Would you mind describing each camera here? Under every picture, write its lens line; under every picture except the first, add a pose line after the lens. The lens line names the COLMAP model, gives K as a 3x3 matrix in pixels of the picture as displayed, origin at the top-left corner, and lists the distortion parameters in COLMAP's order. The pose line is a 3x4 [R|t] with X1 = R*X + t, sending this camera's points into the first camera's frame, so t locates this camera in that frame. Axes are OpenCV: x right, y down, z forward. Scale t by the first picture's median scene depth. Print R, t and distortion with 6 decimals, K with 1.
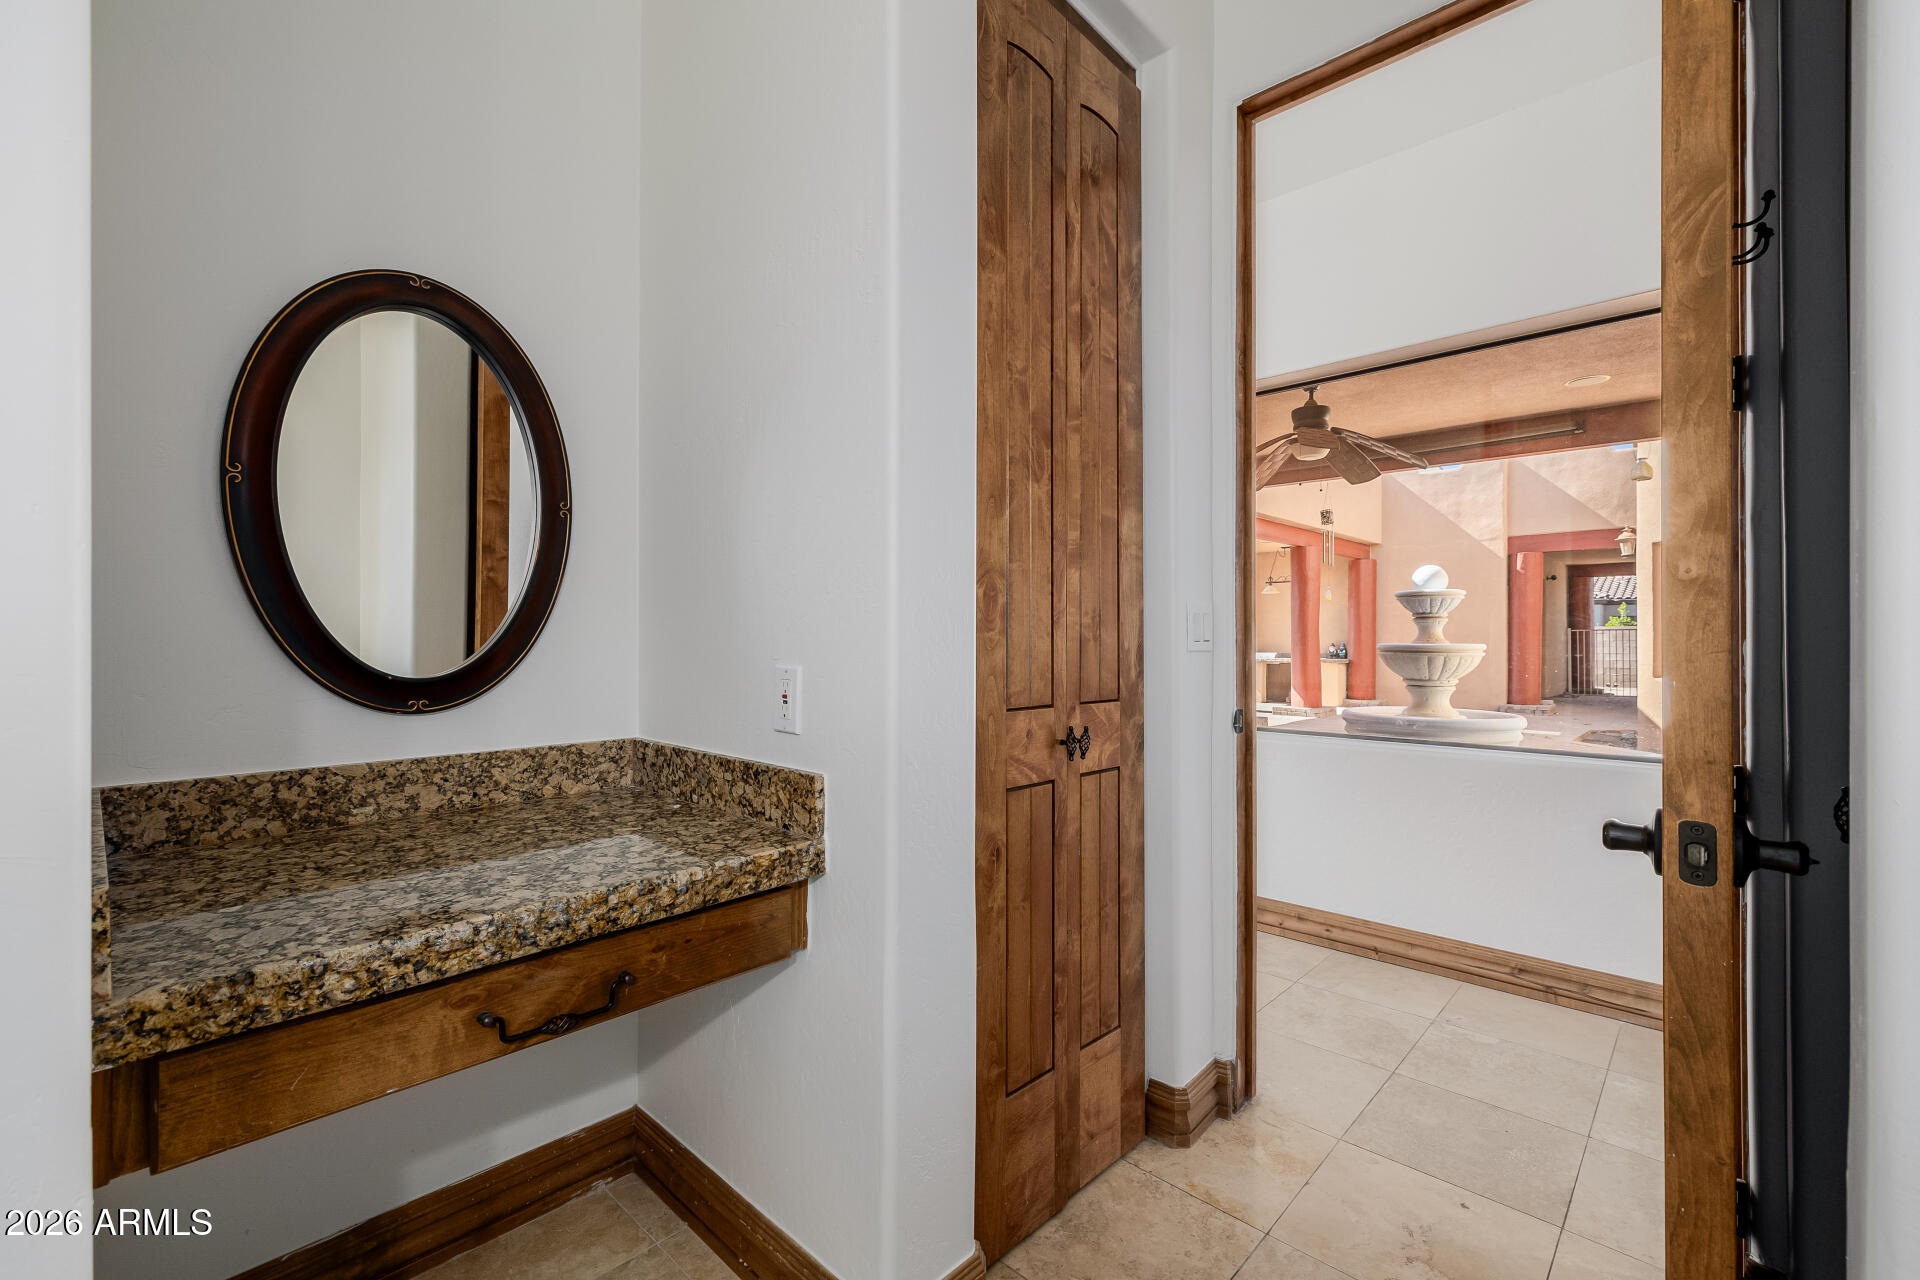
lens RADIAL K [[809.0, 0, 954.7], [0, 809.0, 636.0], [0, 0, 1]] dist [0.002449, 0.000410]
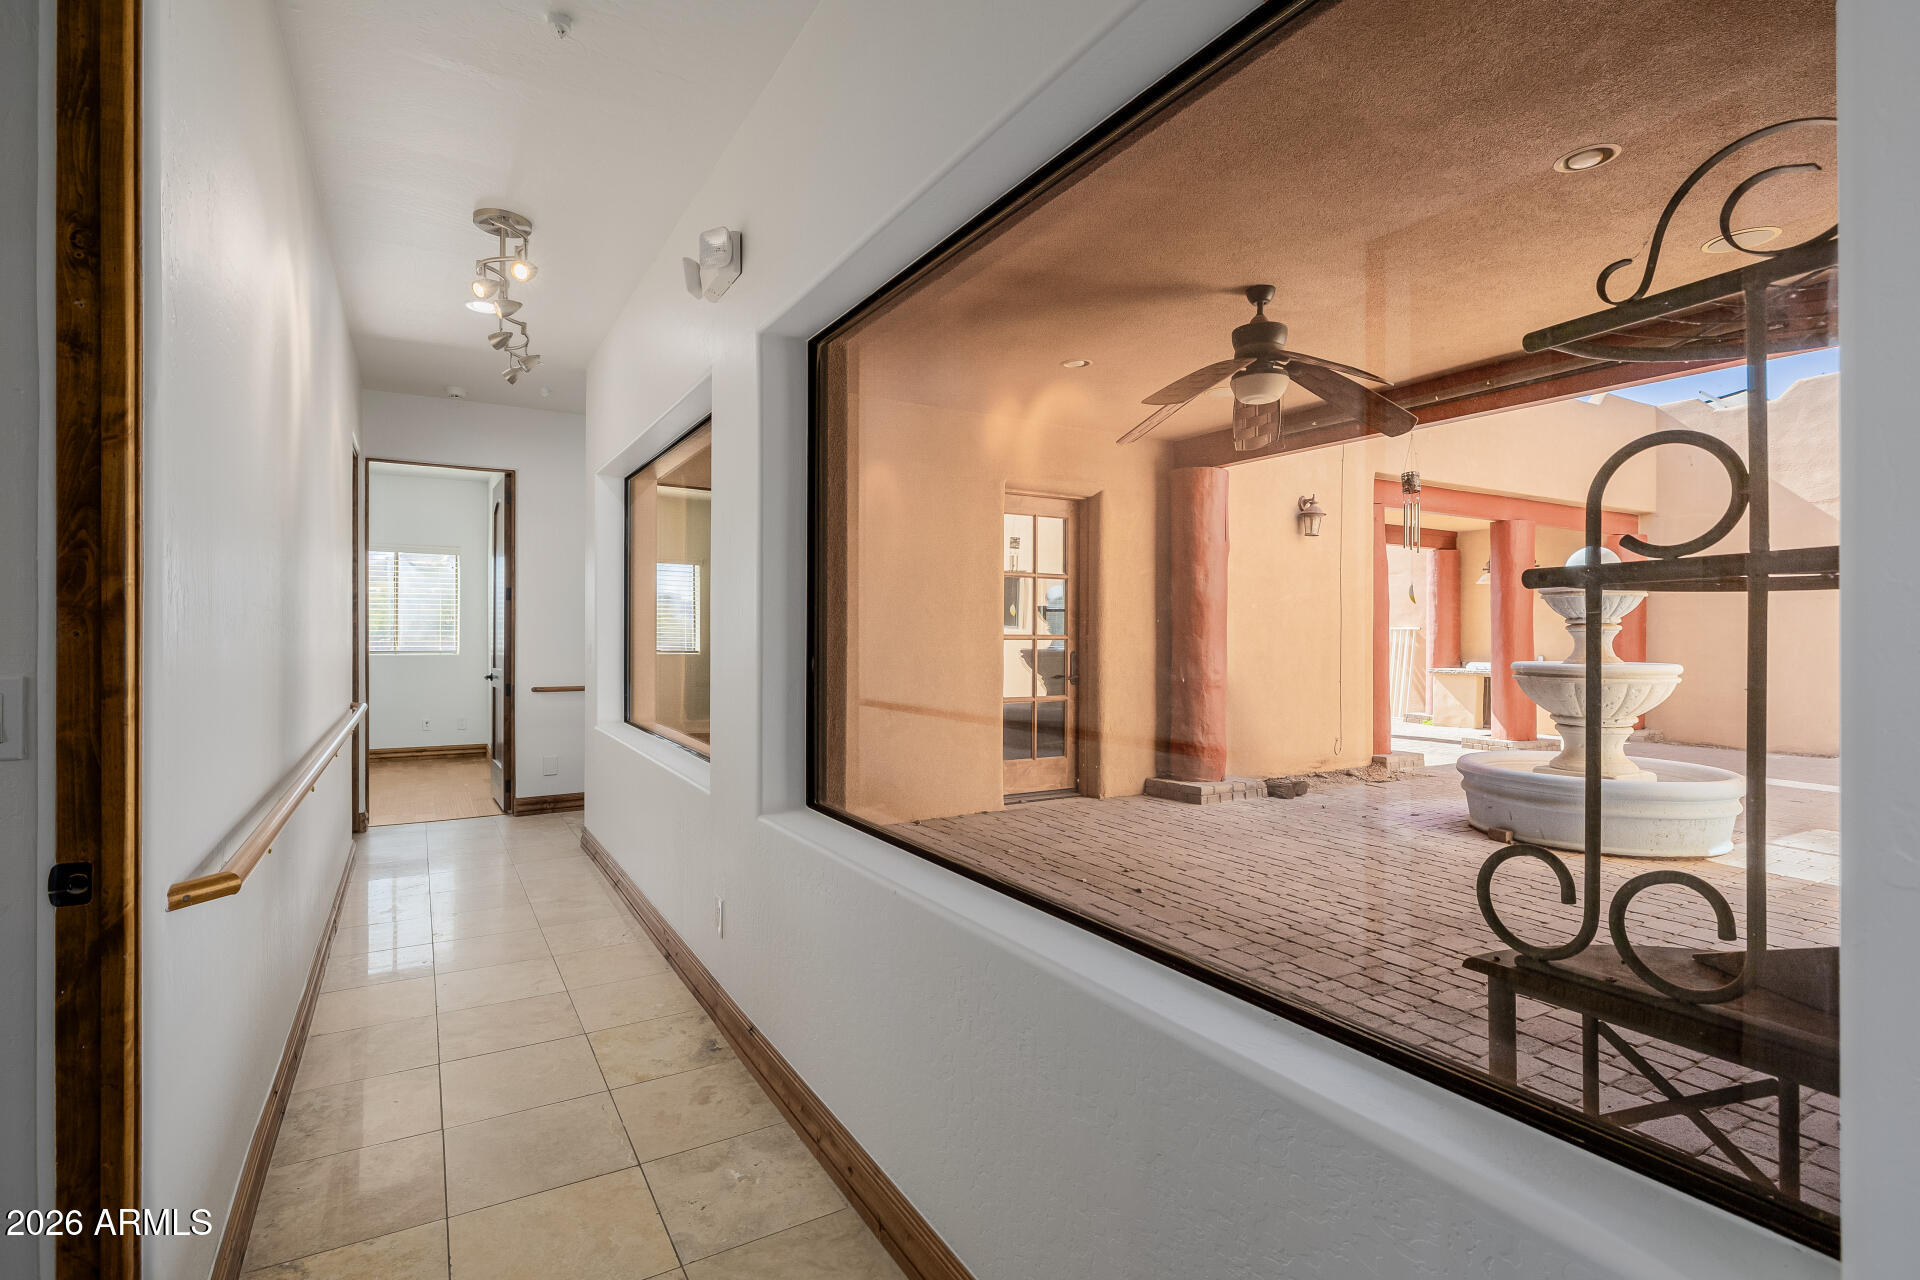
lens RADIAL K [[893.2, 0, 960.0], [0, 893.2, 640.0], [0, 0, 1]] dist [0.000593, 0.000094]
pose [[0.963265, 0.001784, -0.268546, 0.280630], [0.000769, 0.999956, 0.009401, -0.018071], [0.268551, -0.009263, 0.963221, 0.143663]]
